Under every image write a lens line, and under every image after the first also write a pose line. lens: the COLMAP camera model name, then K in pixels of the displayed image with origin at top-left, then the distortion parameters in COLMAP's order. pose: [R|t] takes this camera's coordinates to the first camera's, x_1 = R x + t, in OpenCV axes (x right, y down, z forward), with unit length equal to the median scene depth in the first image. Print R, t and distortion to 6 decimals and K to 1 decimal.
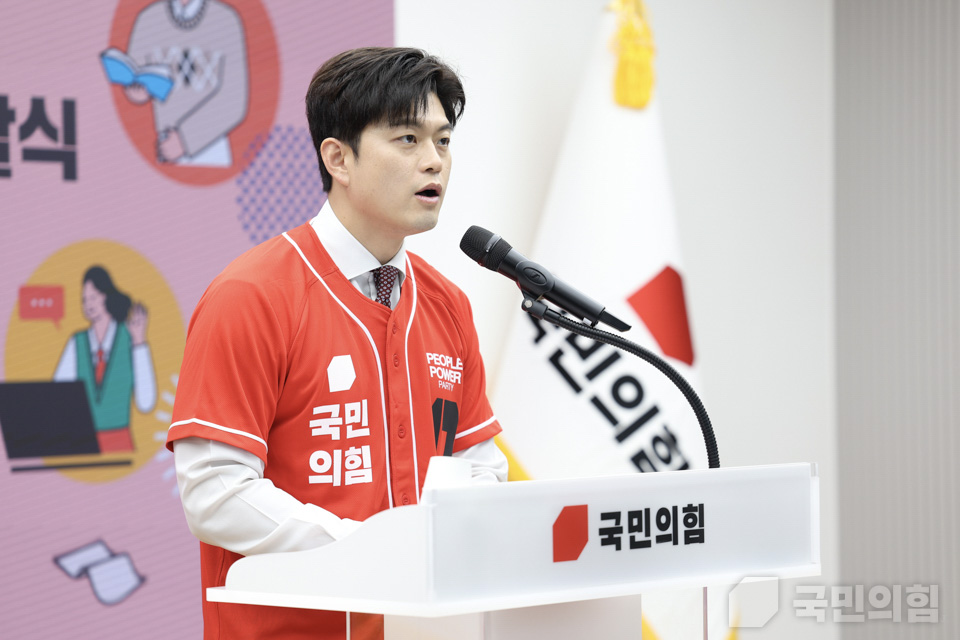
lens RADIAL K [[3387.1, 0, 454.2], [0, 3387.1, 339.7], [0, 0, 1]] dist [0.590599, 0.000000]
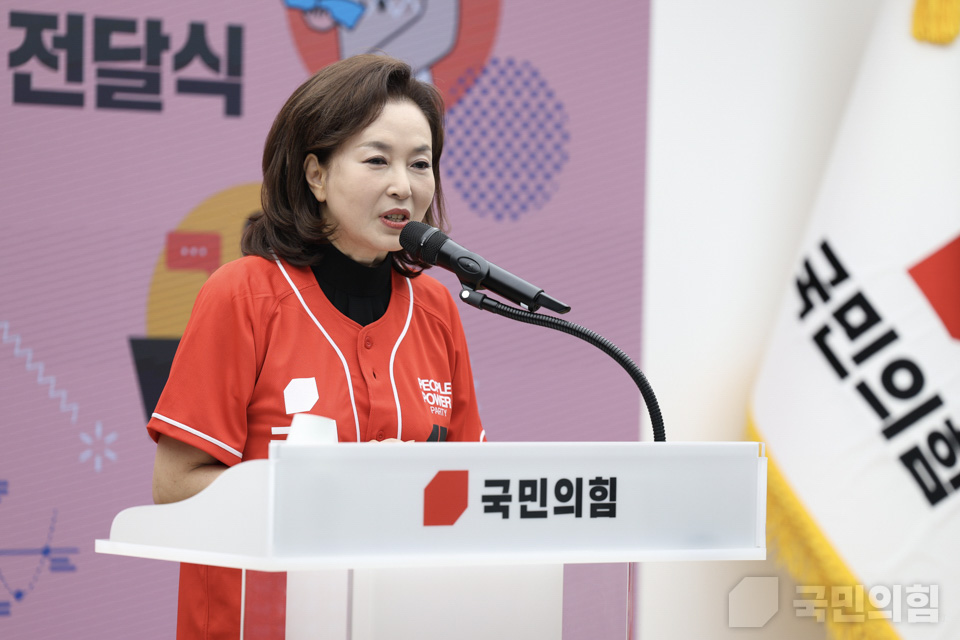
lens RADIAL K [[4887.1, 0, 475.3], [0, 4887.1, 324.5], [0, 0, 1]] dist [1.489591, 0.000000]
pose [[0.981595, 0.035985, -0.187553, 0.190923], [-0.035636, 0.999351, 0.005233, -0.001015], [0.187619, 0.001547, 0.982241, -0.251023]]
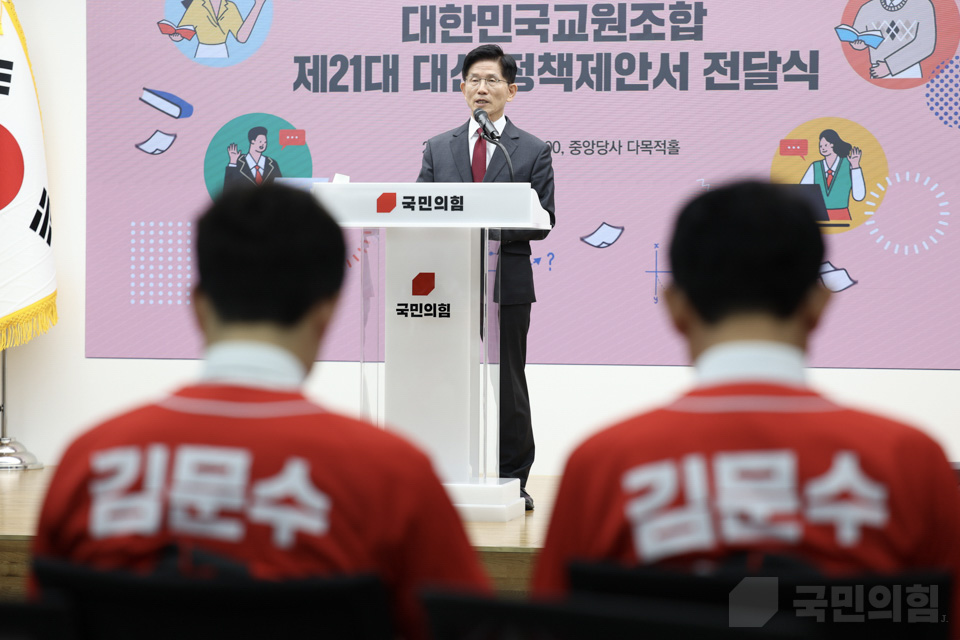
lens RADIAL K [[2871.2, 0, 477.6], [0, 2871.2, 317.2], [0, 0, 1]] dist [0.347925, 0.000000]
pose [[0.515904, 0.024801, -0.856288, 1.290892], [-0.021584, 0.999640, 0.015949, 0.068833], [0.856375, 0.010254, 0.516253, -0.093967]]
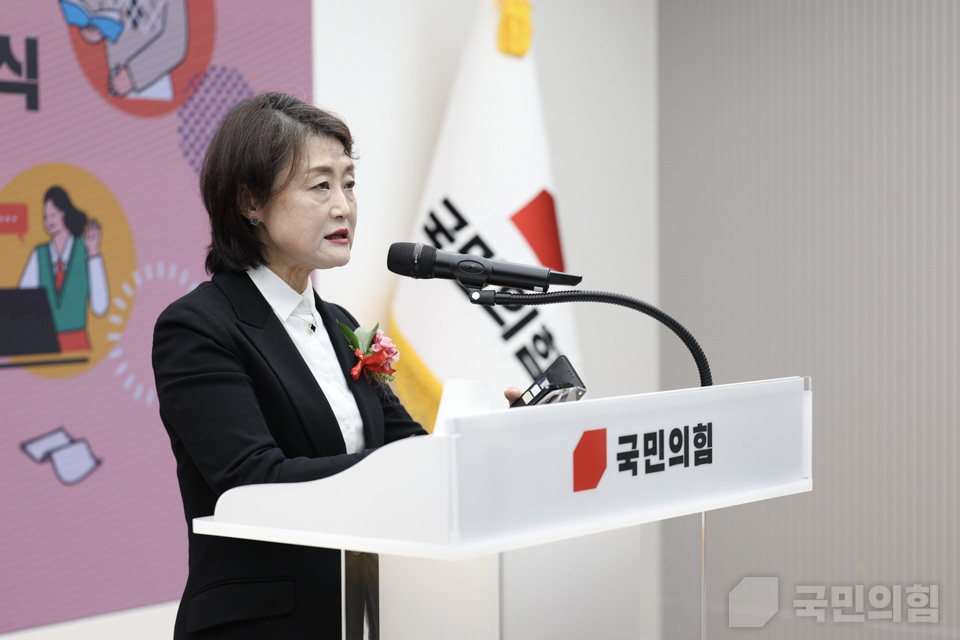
lens RADIAL K [[2259.0, 0, 445.5], [0, 2259.0, 324.0], [0, 0, 1]] dist [0.063772, 0.000000]
pose [[0.997363, -0.001736, 0.072548, -0.030583], [-0.000512, 0.999520, 0.030964, 0.000575], [-0.072567, -0.030919, 0.996884, 0.240757]]
